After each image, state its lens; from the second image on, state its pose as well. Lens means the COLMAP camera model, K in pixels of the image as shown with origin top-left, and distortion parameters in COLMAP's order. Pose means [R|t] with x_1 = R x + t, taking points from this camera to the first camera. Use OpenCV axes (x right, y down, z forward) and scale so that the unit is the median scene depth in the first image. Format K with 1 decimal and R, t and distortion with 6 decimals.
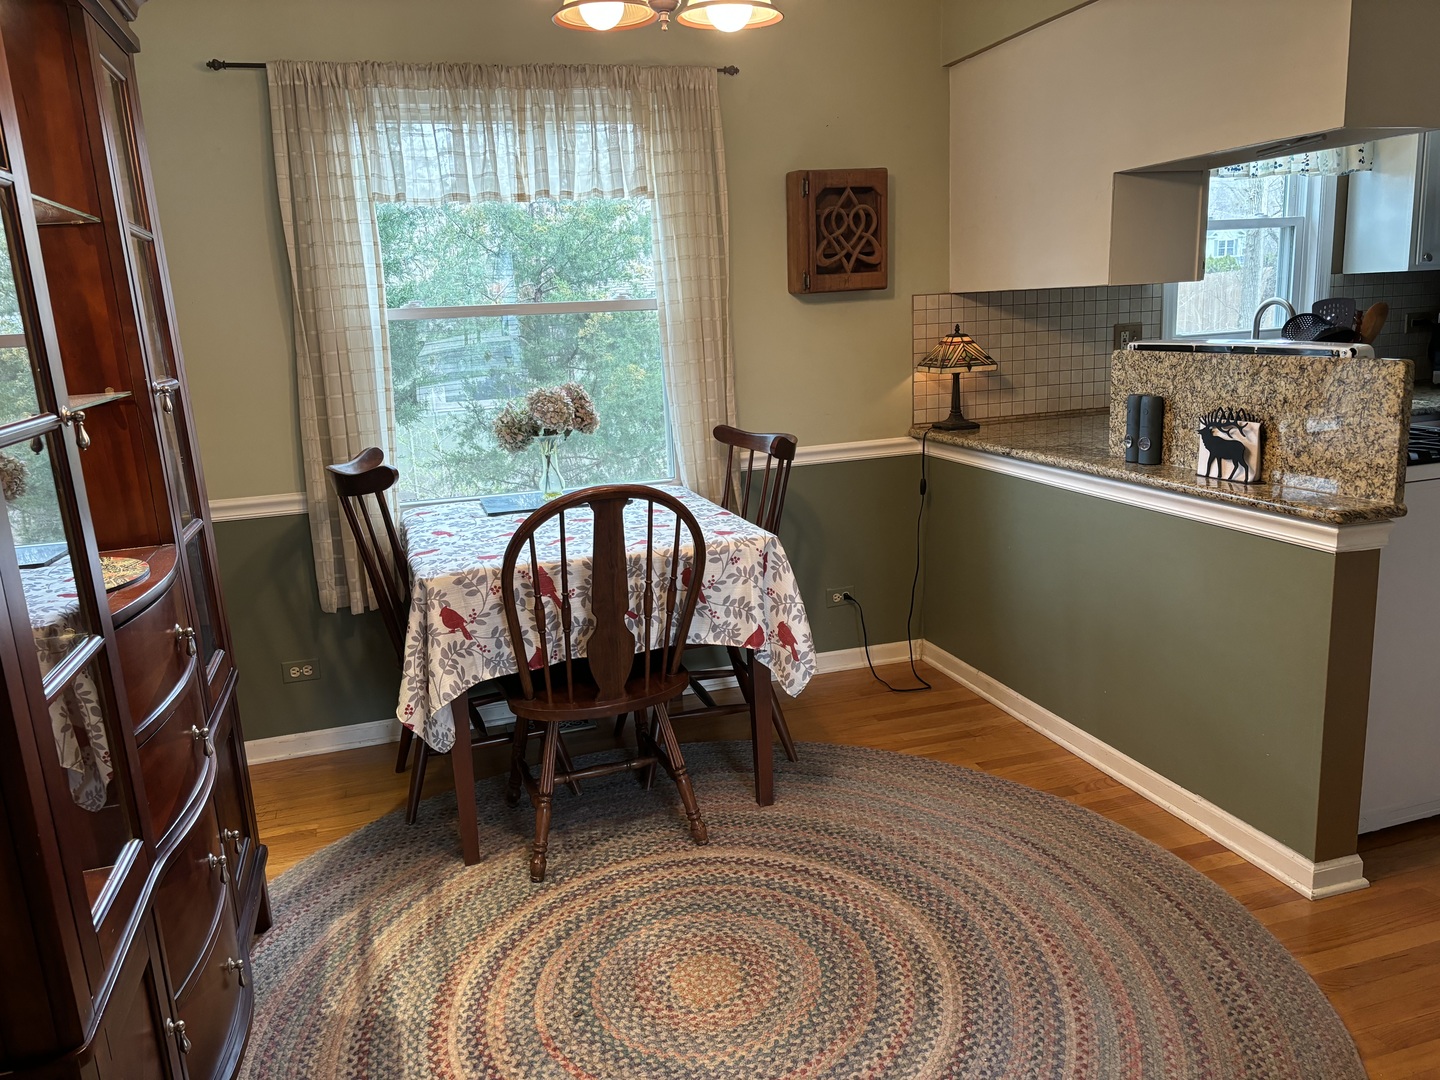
lens RADIAL K [[1085.1, 0, 717.7], [0, 1085.1, 525.7], [0, 0, 1]] dist [0.048045, -0.048176]
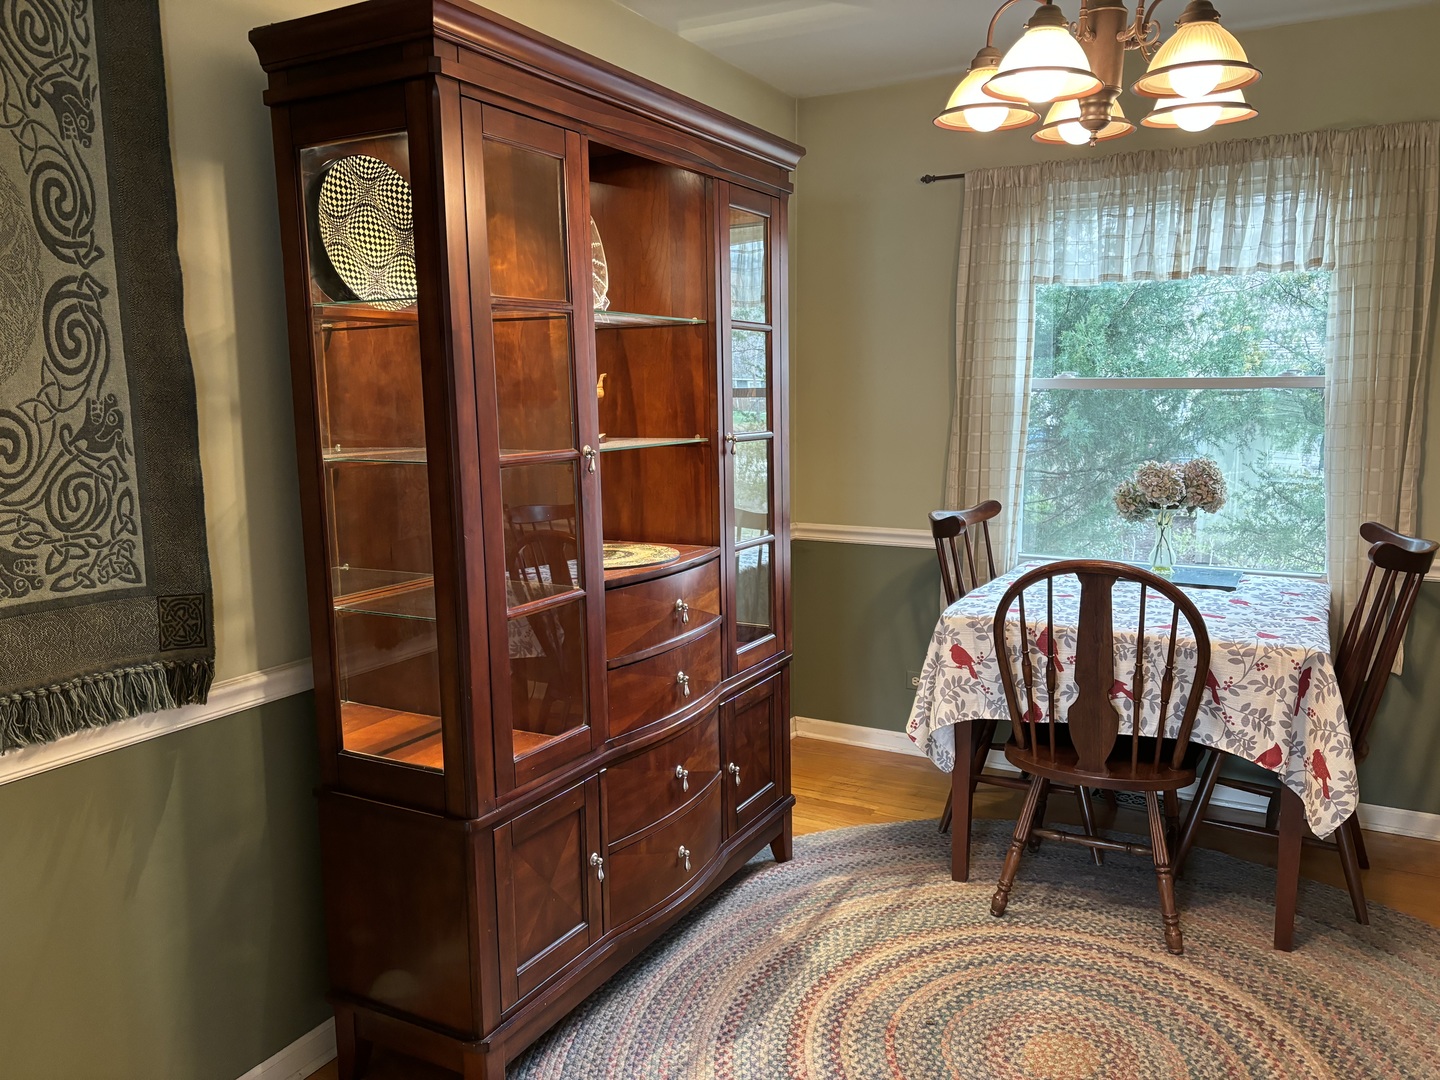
lens RADIAL K [[1085.1, 0, 722.5], [0, 1085.1, 526.8], [0, 0, 1]] dist [0.048045, -0.048176]
pose [[0.696662, 0.138793, -0.703846, 0.356298], [-0.168291, 0.985347, 0.027729, -0.036202], [0.697381, 0.099133, 0.709811, 0.011910]]
